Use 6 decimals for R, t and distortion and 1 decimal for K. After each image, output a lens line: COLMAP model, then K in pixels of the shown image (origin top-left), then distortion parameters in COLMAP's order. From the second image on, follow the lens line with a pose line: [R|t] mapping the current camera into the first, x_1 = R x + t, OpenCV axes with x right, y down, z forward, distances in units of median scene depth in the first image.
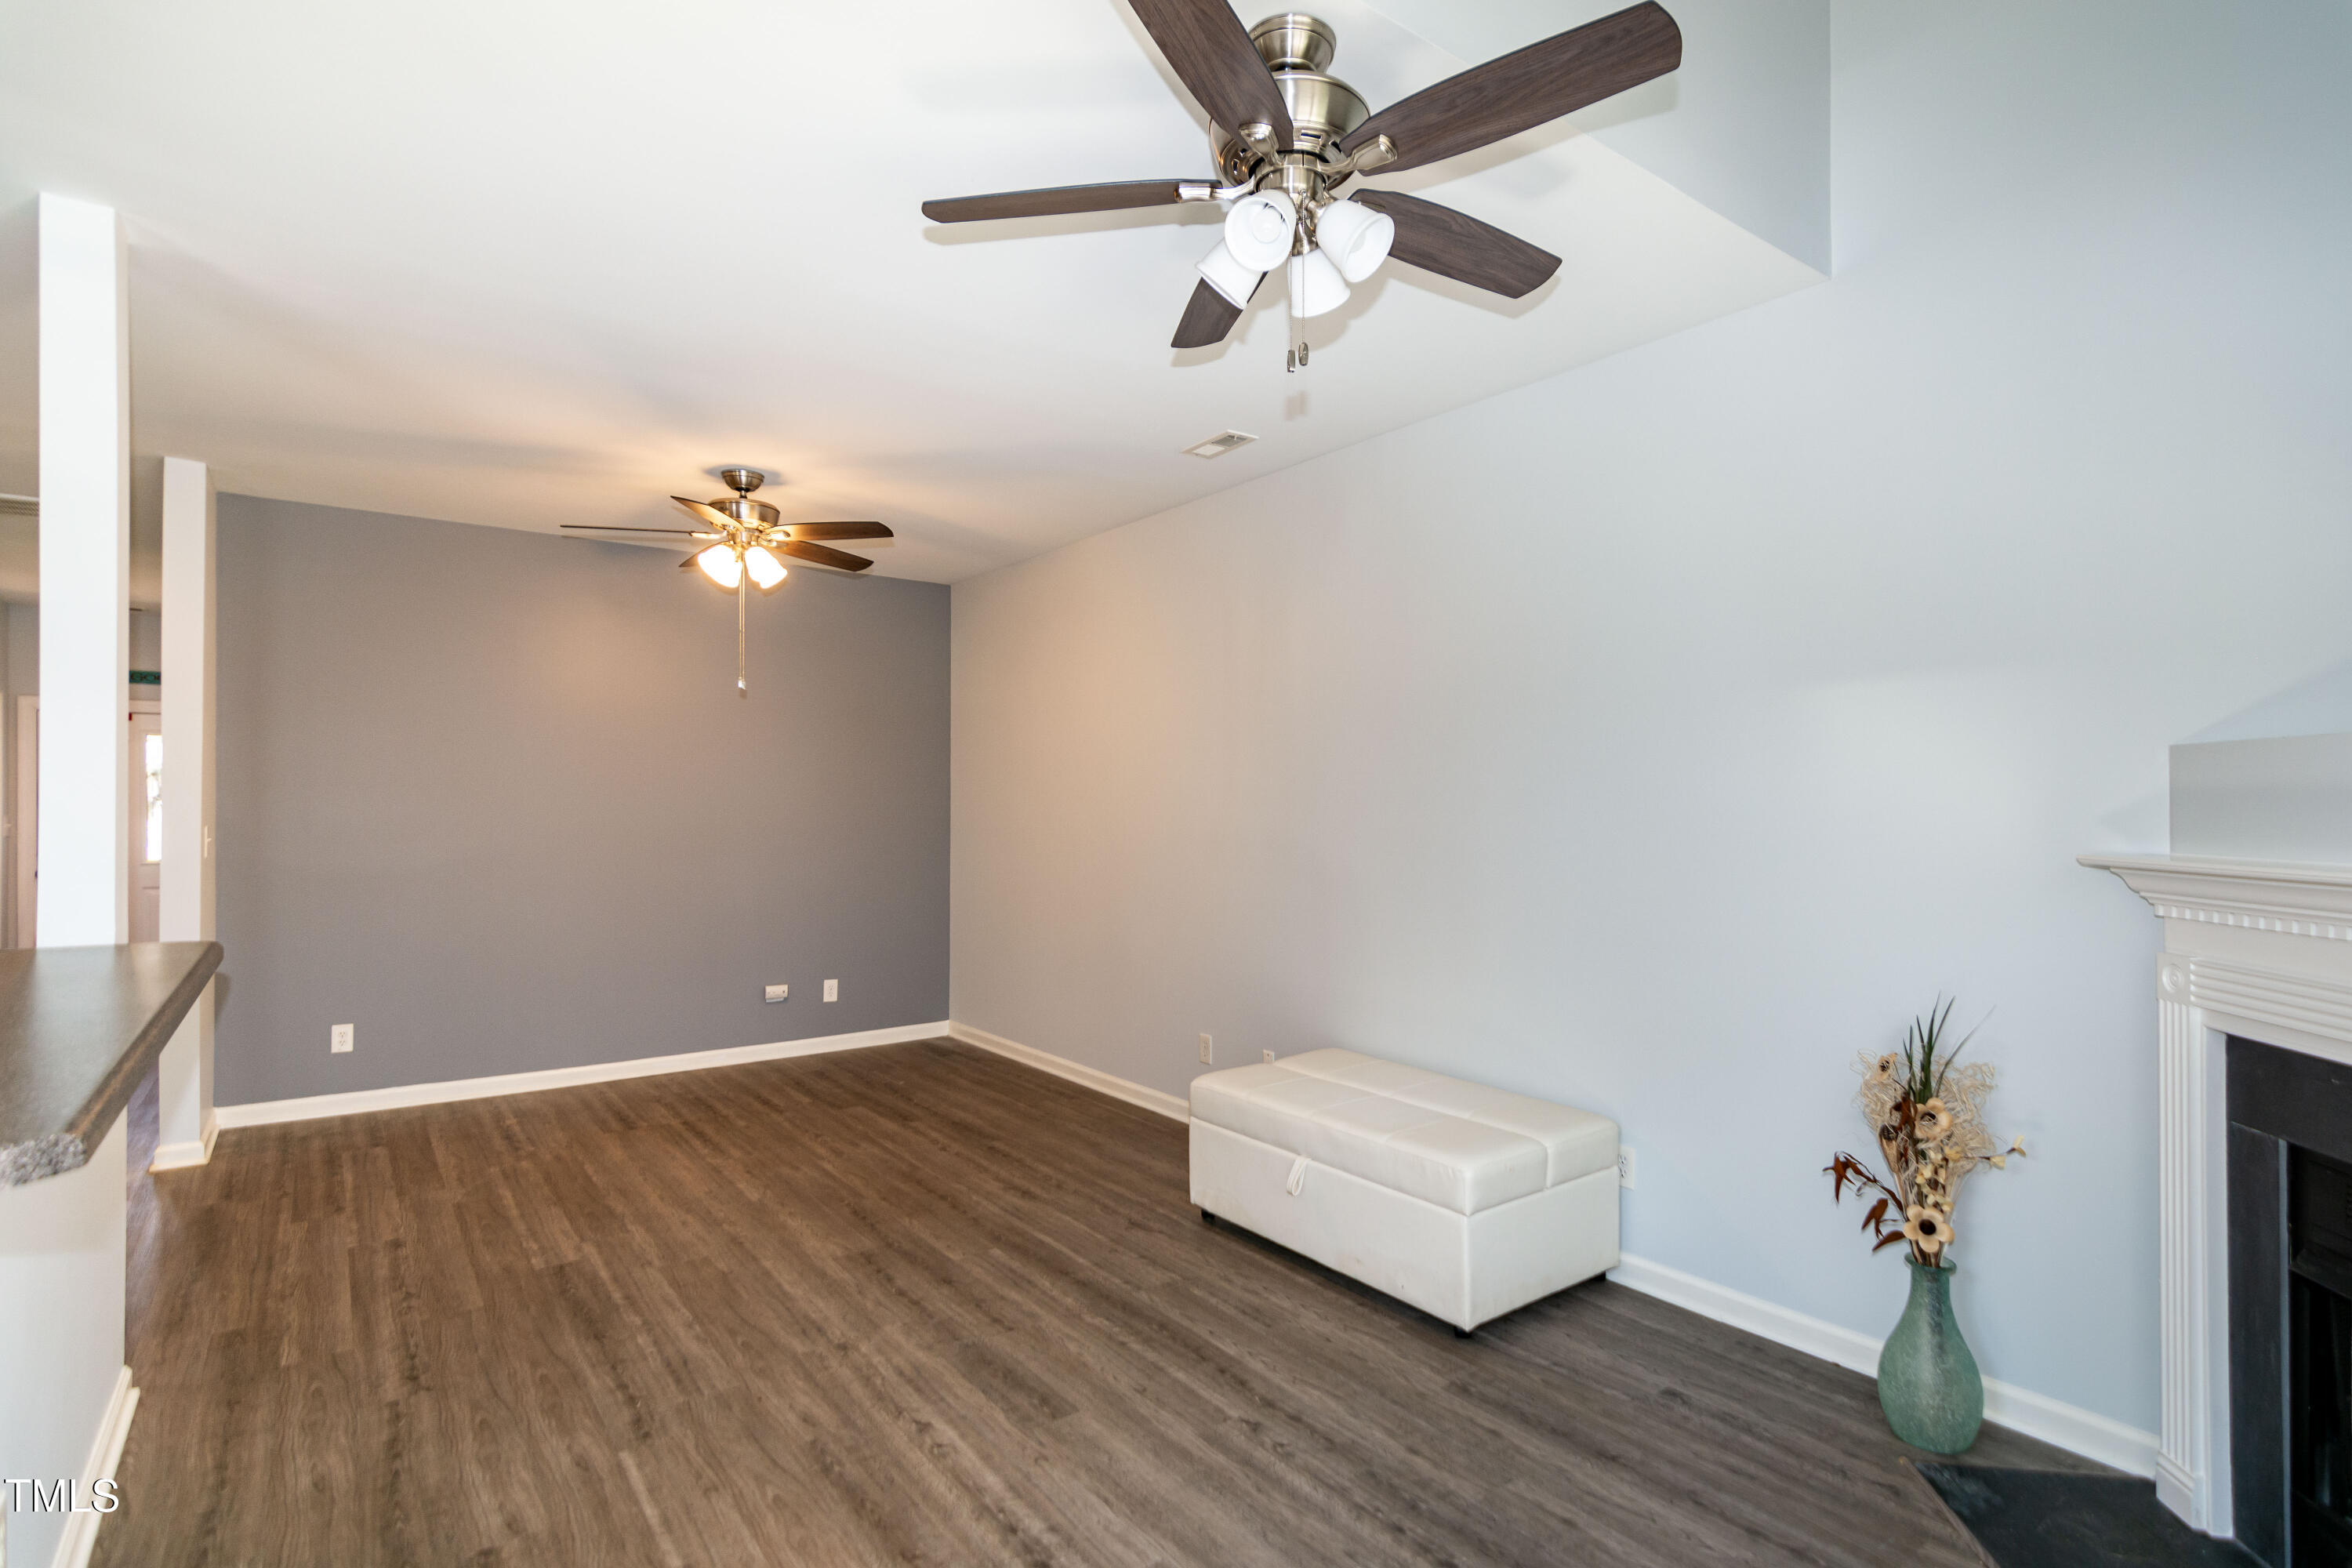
lens RADIAL K [[1187.3, 0, 1188.0], [0, 1187.3, 790.7], [0, 0, 1]] dist [-0.001243, -0.000055]
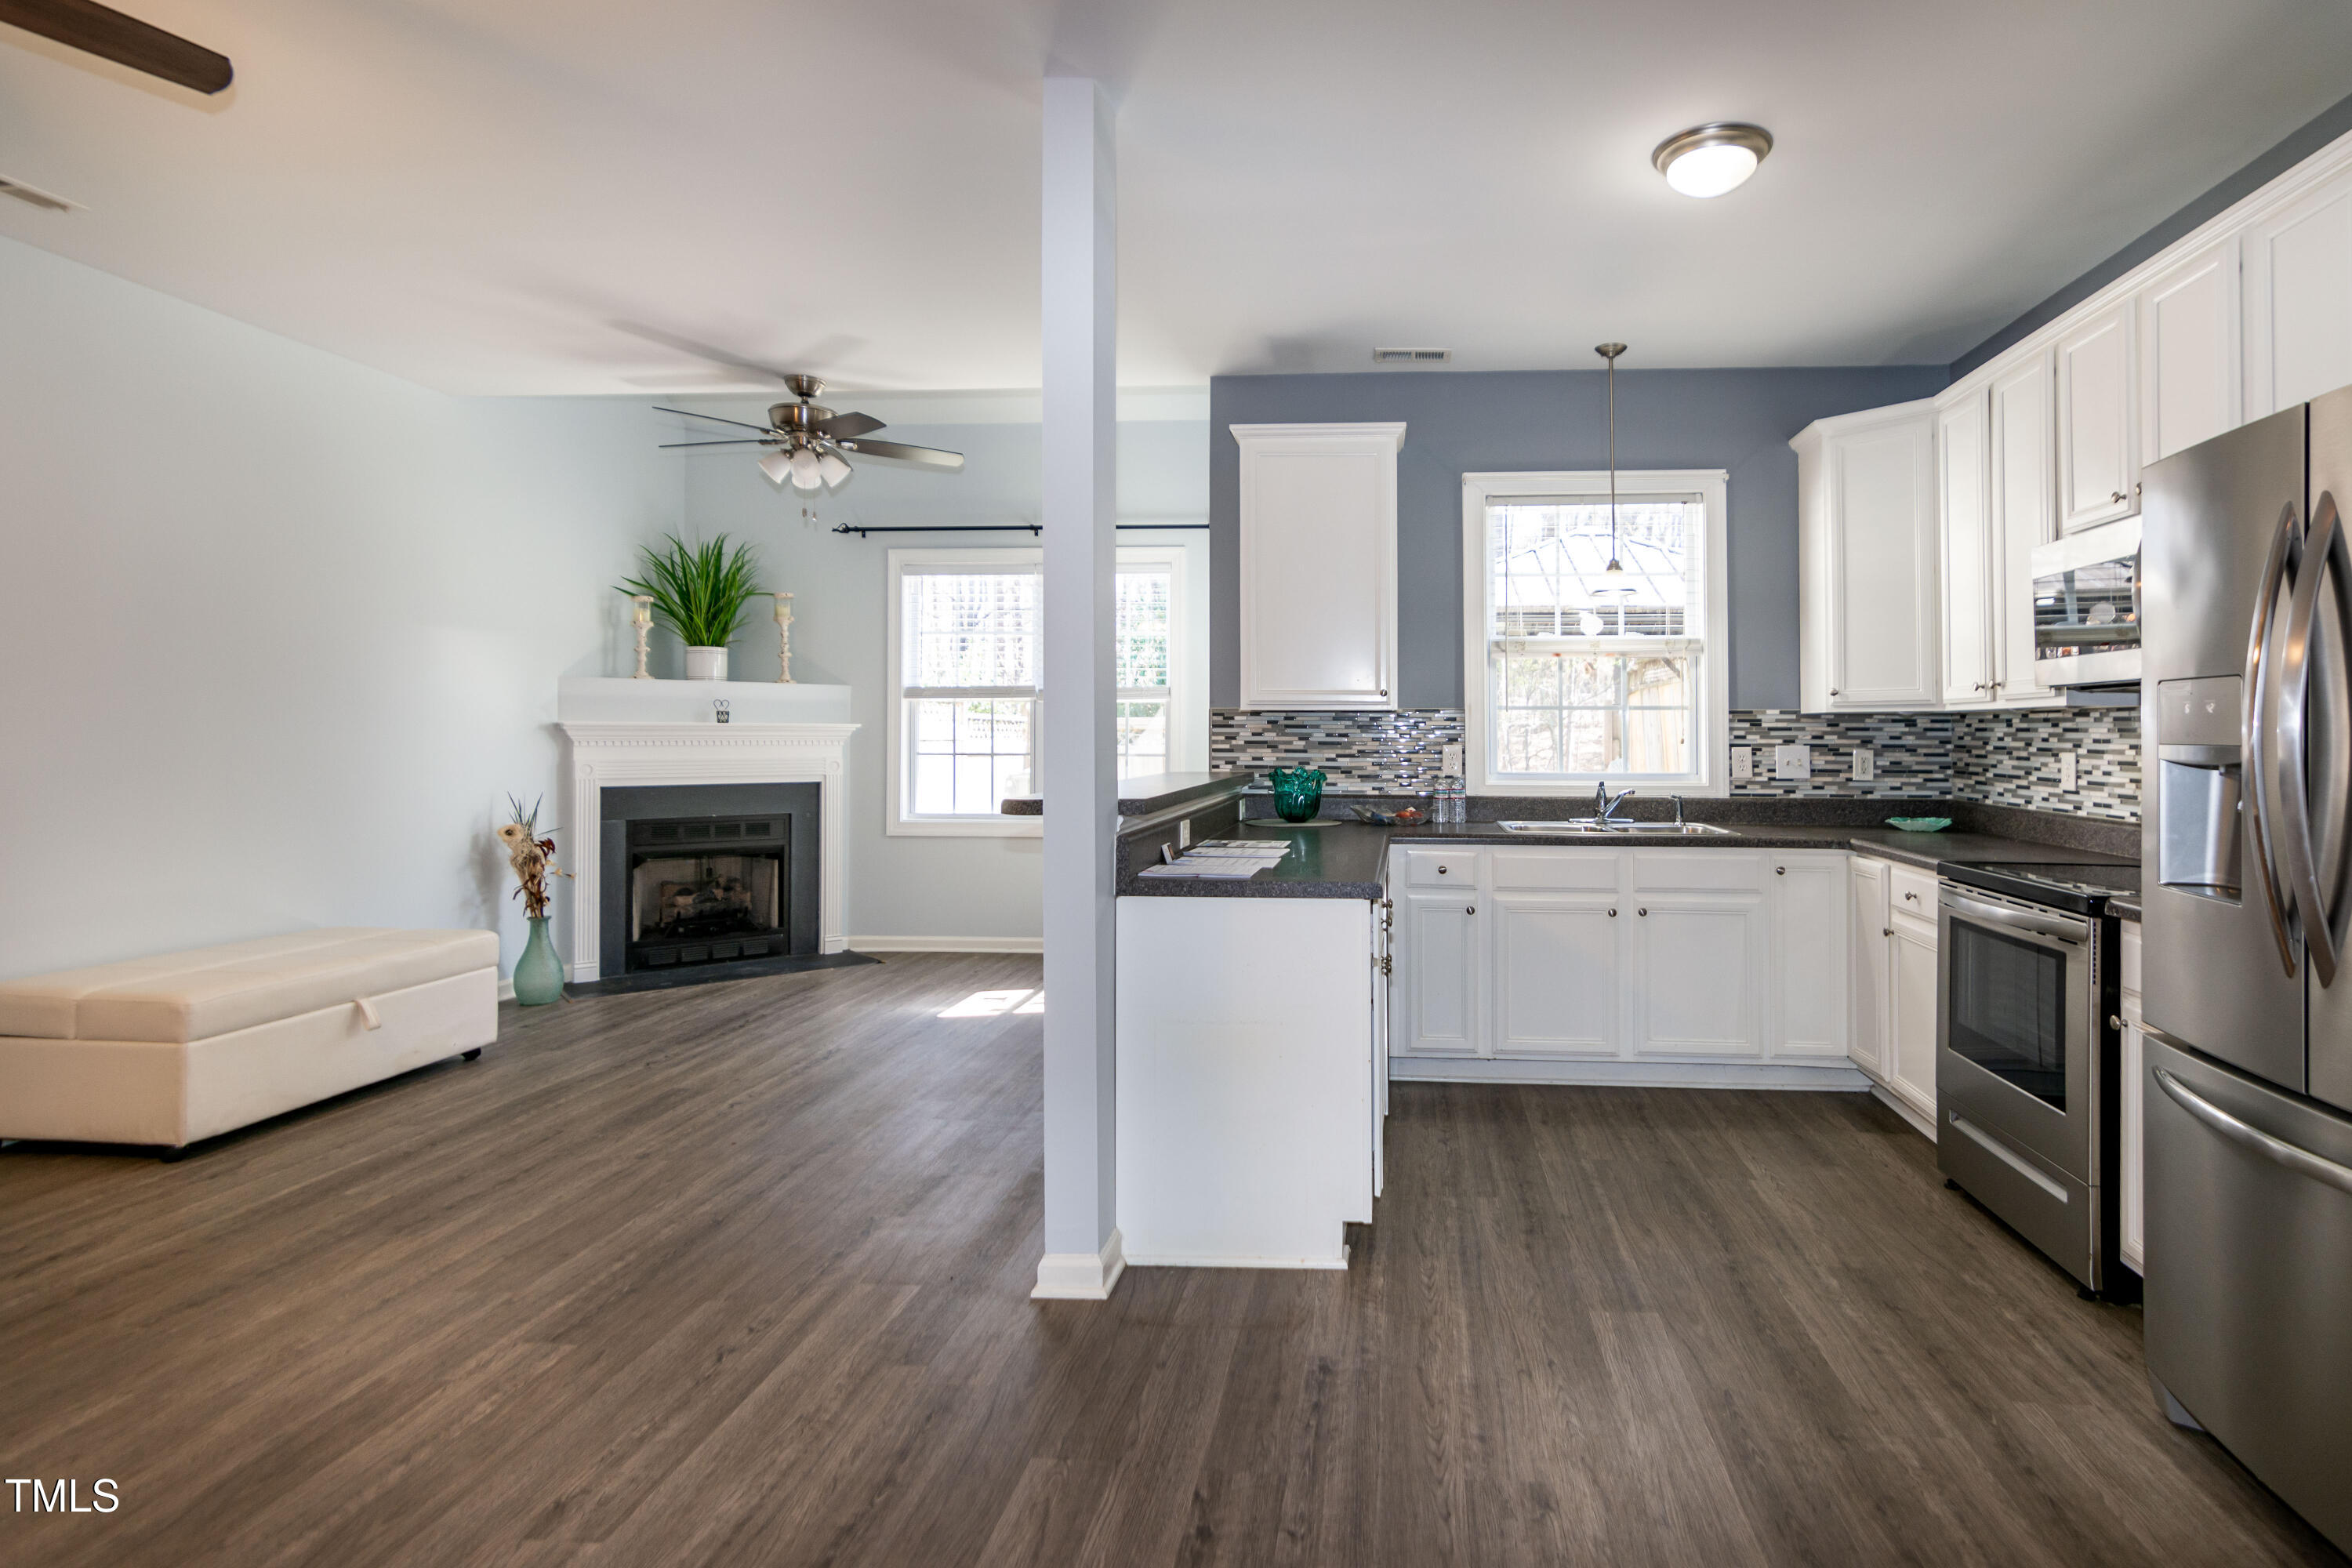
lens RADIAL K [[1187.3, 0, 1321.6], [0, 1187.3, 701.6], [0, 0, 1]] dist [-0.001243, -0.000055]
pose [[-0.754775, 0.018782, 0.655715, -1.303012], [-0.004425, 0.999422, -0.033720, 0.057846], [-0.655969, -0.028352, -0.754255, 1.225505]]
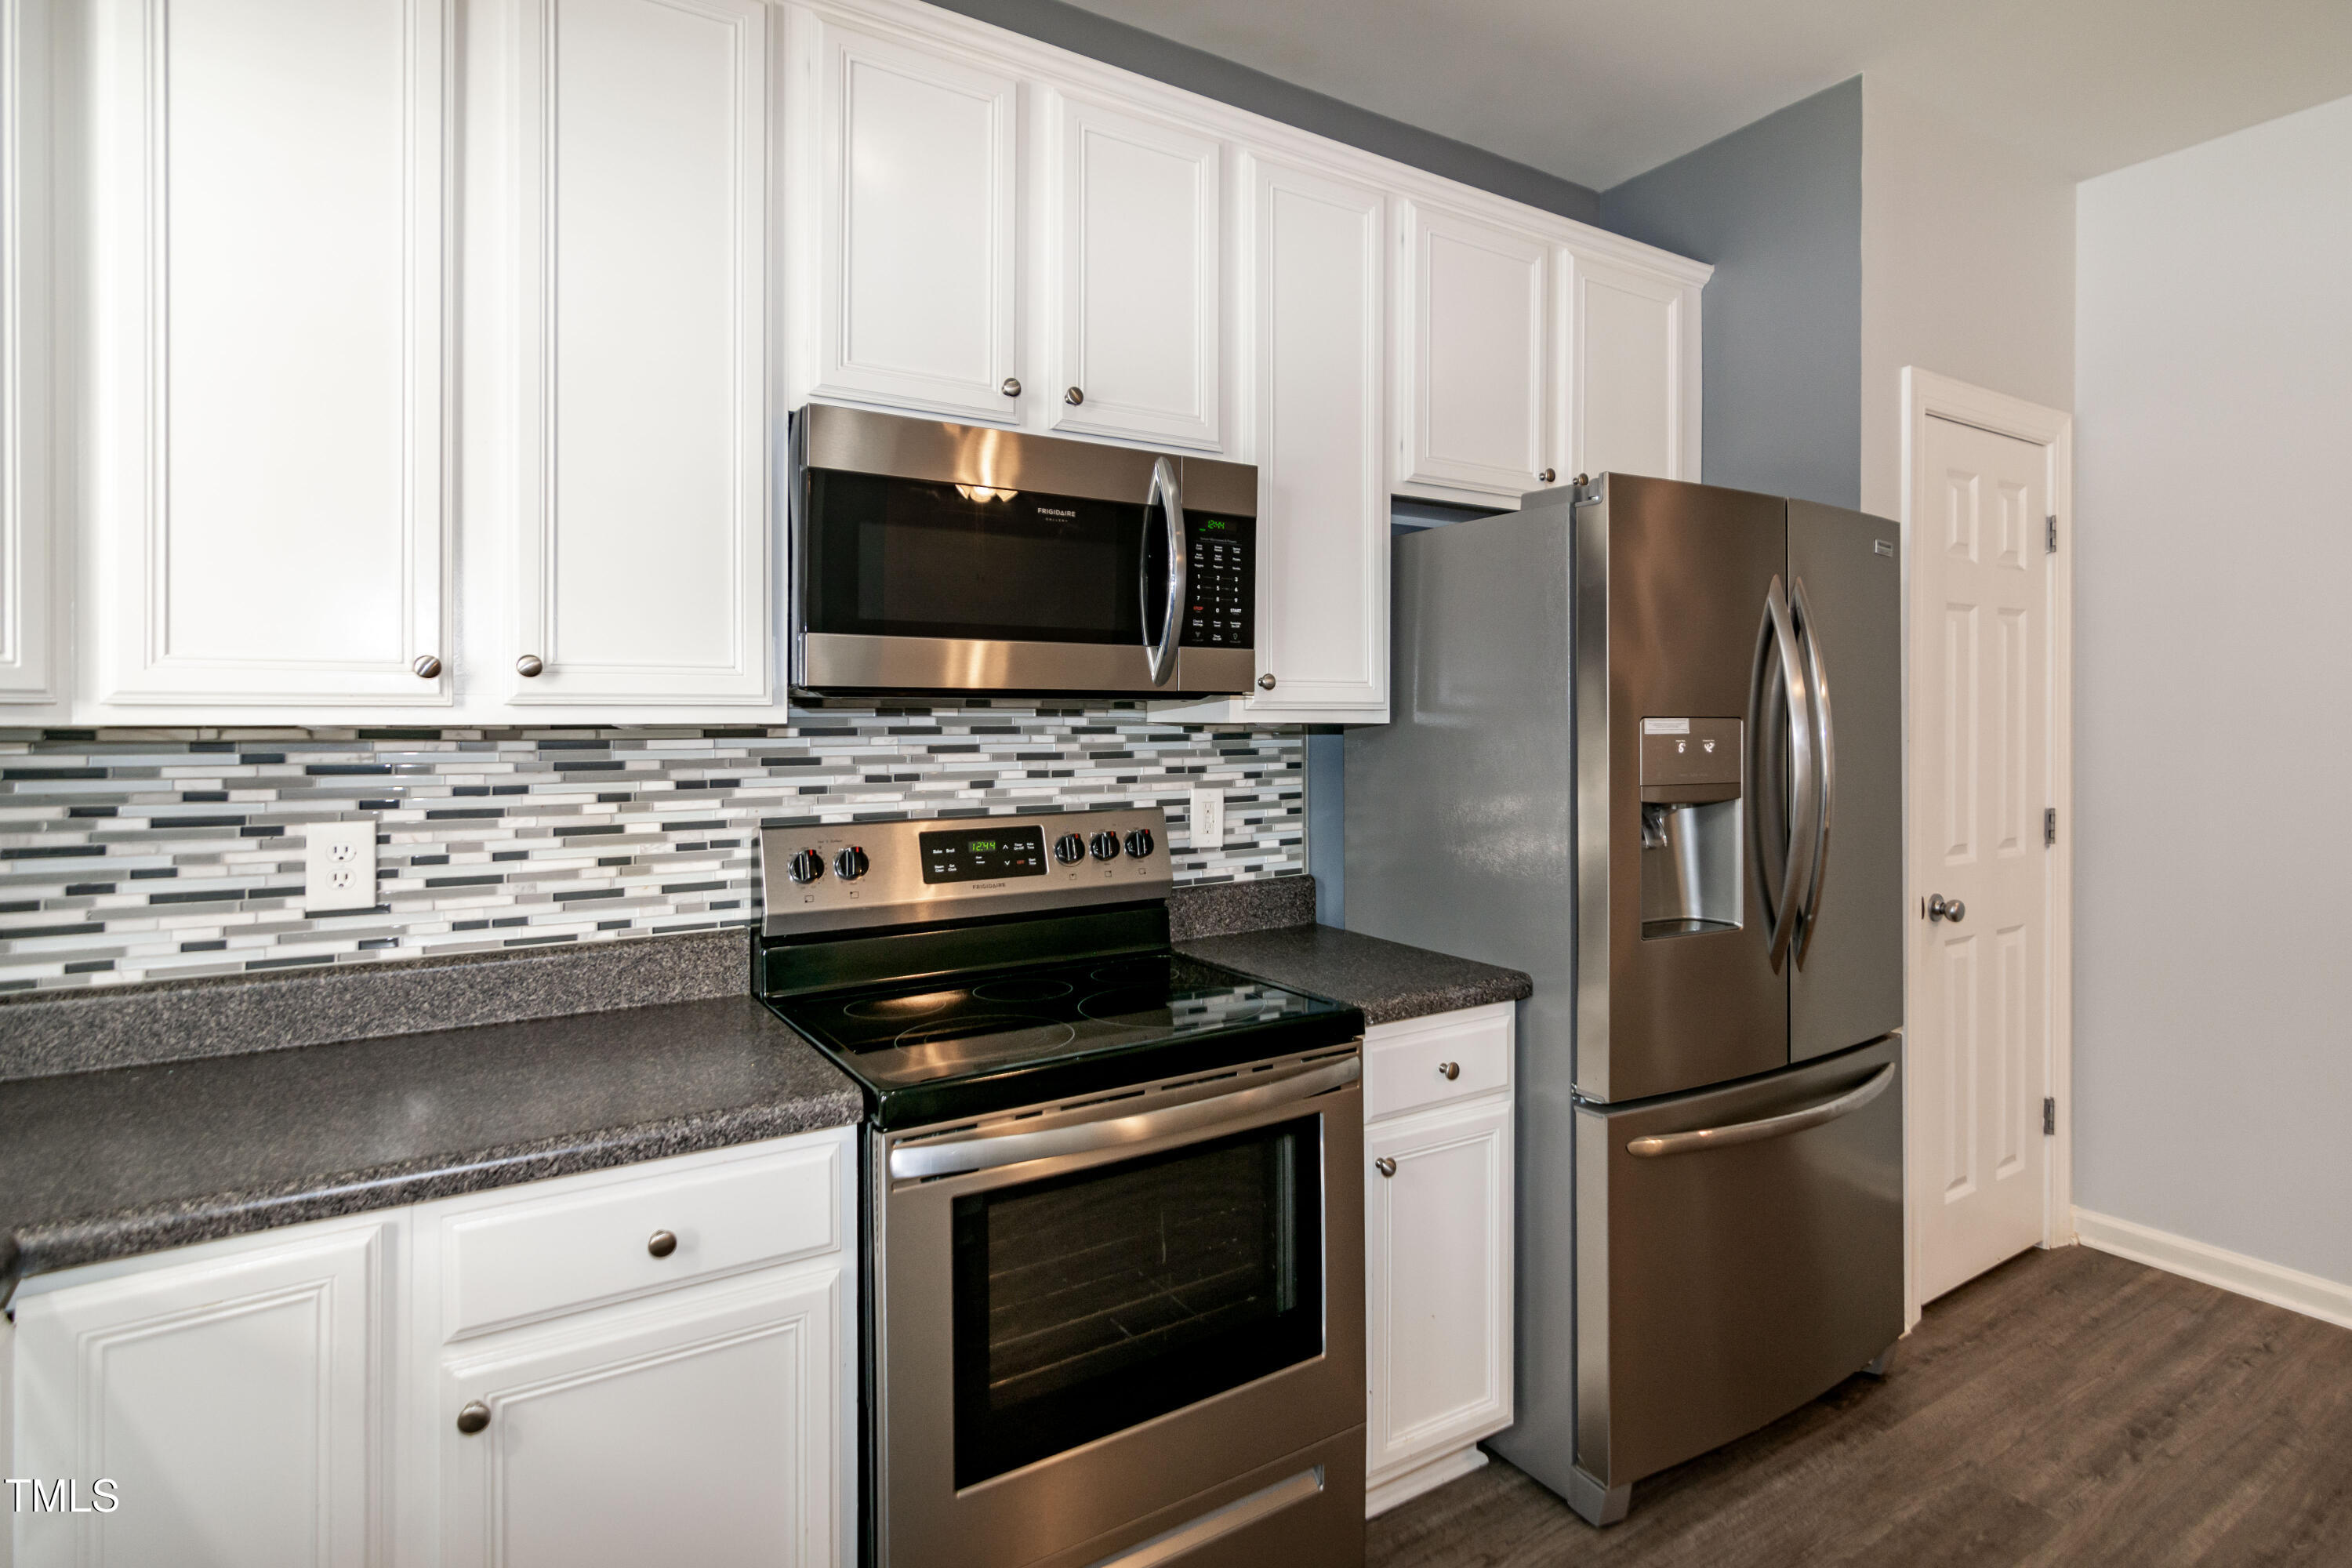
lens RADIAL K [[1187.3, 0, 1230.1], [0, 1187.3, 708.6], [0, 0, 1]] dist [-0.001243, -0.000055]
pose [[-0.066131, 0.000138, -0.997811, -0.673437], [0.001921, 0.999998, 0.000011, 0.021657], [0.997809, -0.001916, -0.066131, 0.350431]]
